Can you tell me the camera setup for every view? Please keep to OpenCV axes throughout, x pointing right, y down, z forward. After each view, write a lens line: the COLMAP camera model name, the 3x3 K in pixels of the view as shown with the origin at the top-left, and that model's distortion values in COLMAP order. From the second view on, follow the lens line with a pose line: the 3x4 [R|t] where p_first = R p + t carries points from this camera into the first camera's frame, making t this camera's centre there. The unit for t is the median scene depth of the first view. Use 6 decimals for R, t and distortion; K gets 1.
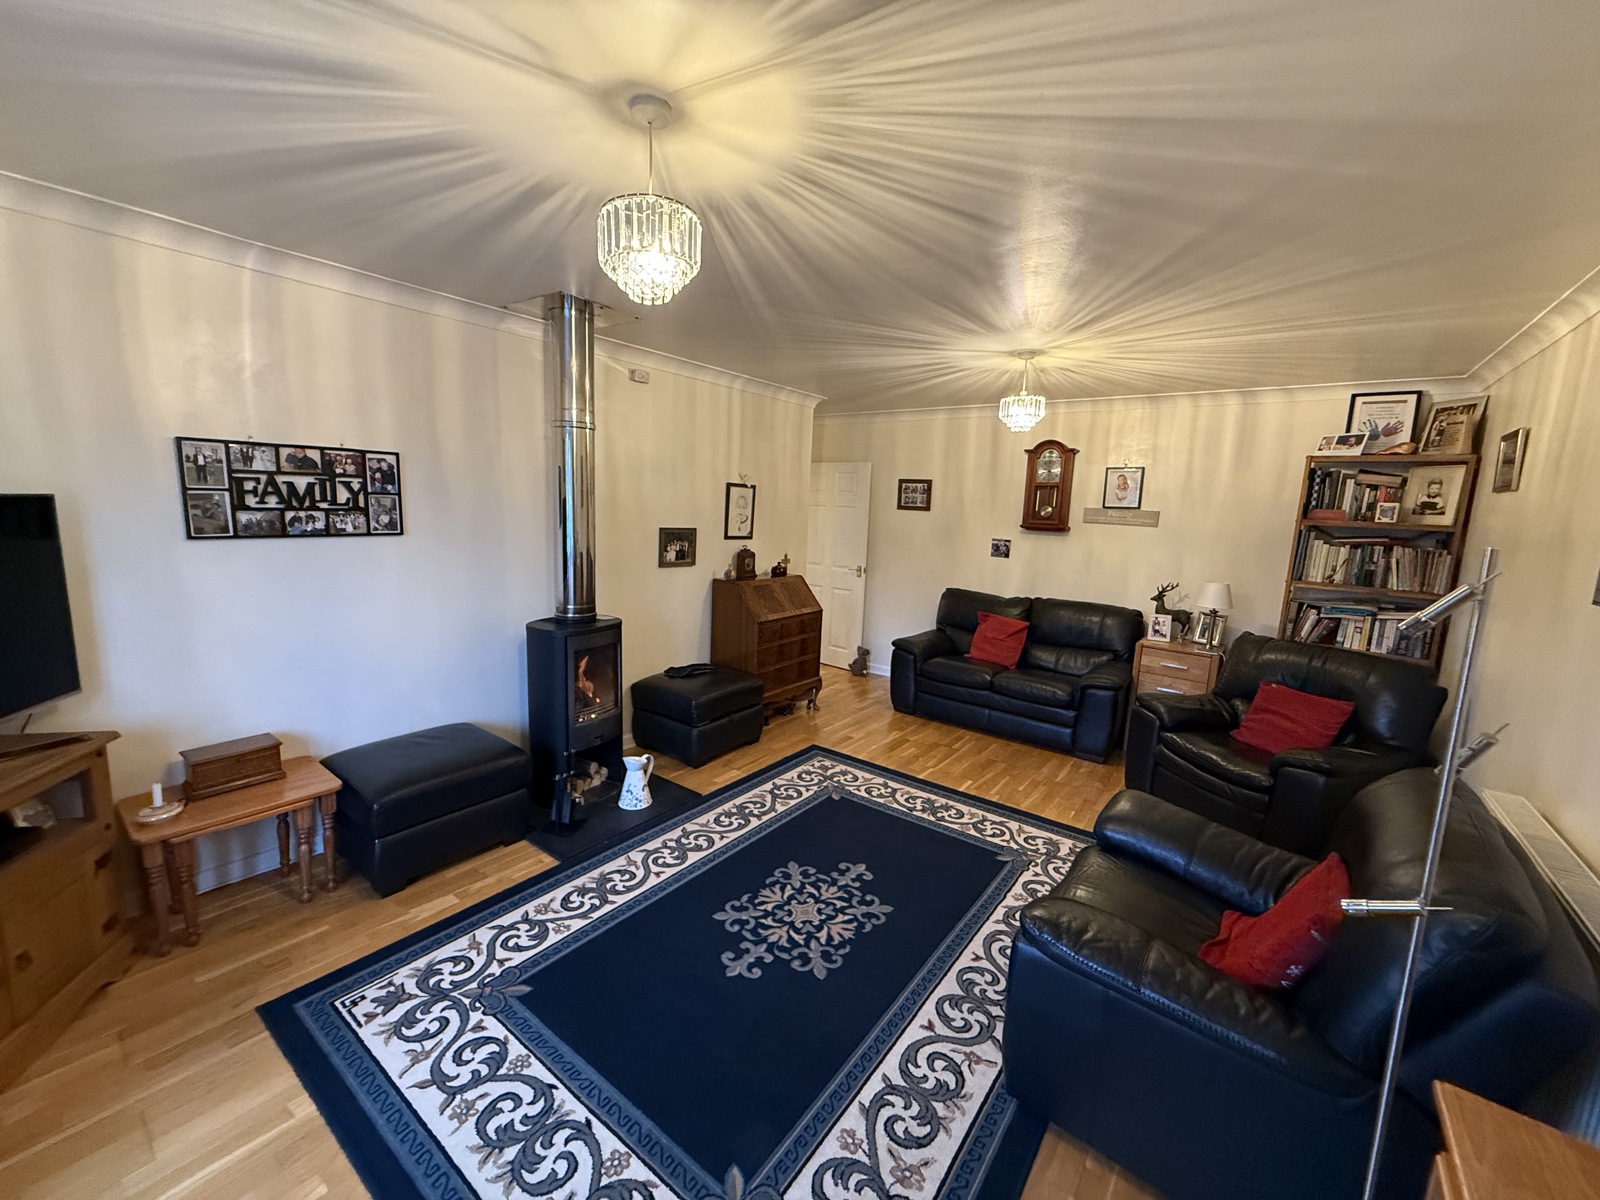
lens RADIAL K [[635.4, 0, 802.6], [0, 635.4, 602.9], [0, 0, 1]] dist [-0.000686, 0.000040]
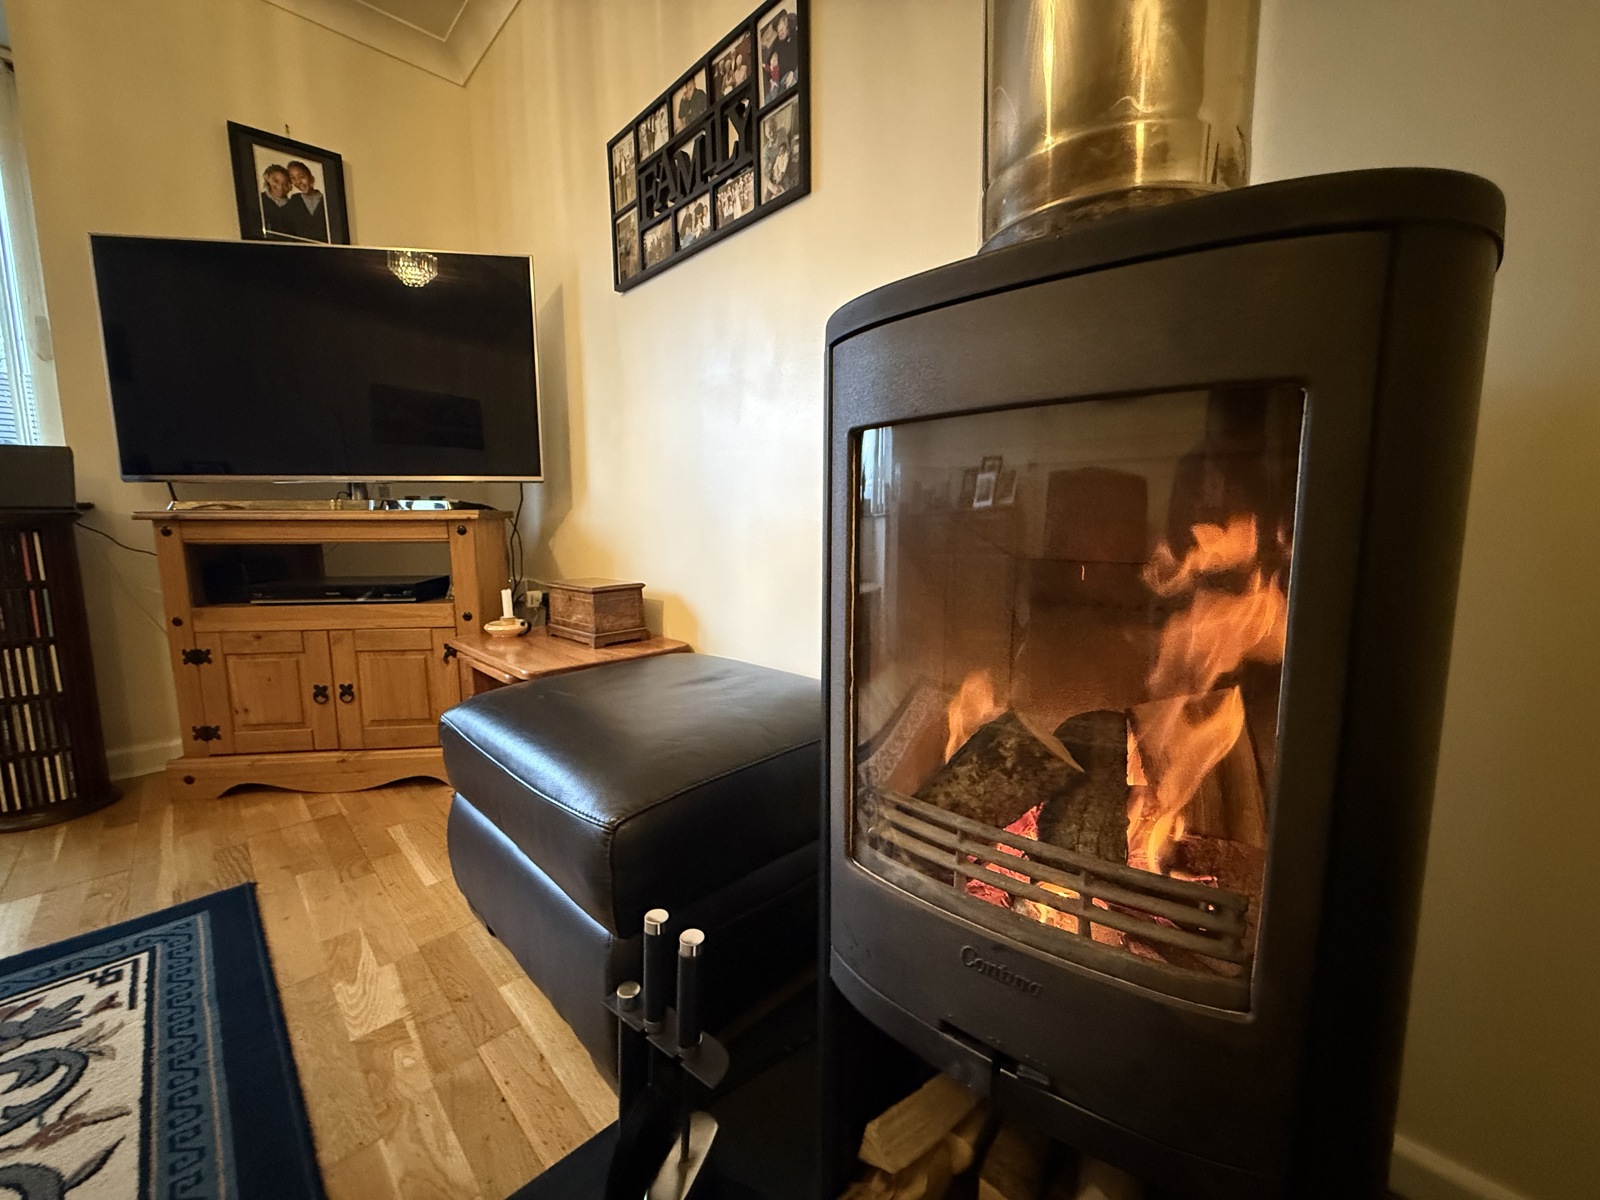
lens RADIAL K [[635.4, 0, 801.0], [0, 635.4, 599.5], [0, 0, 1]] dist [-0.000686, 0.000040]
pose [[-0.152339, 0.093186, -0.983926, -0.218080], [-0.142086, 0.983138, 0.115110, 0.120437], [0.978062, 0.157338, -0.136529, 1.219186]]
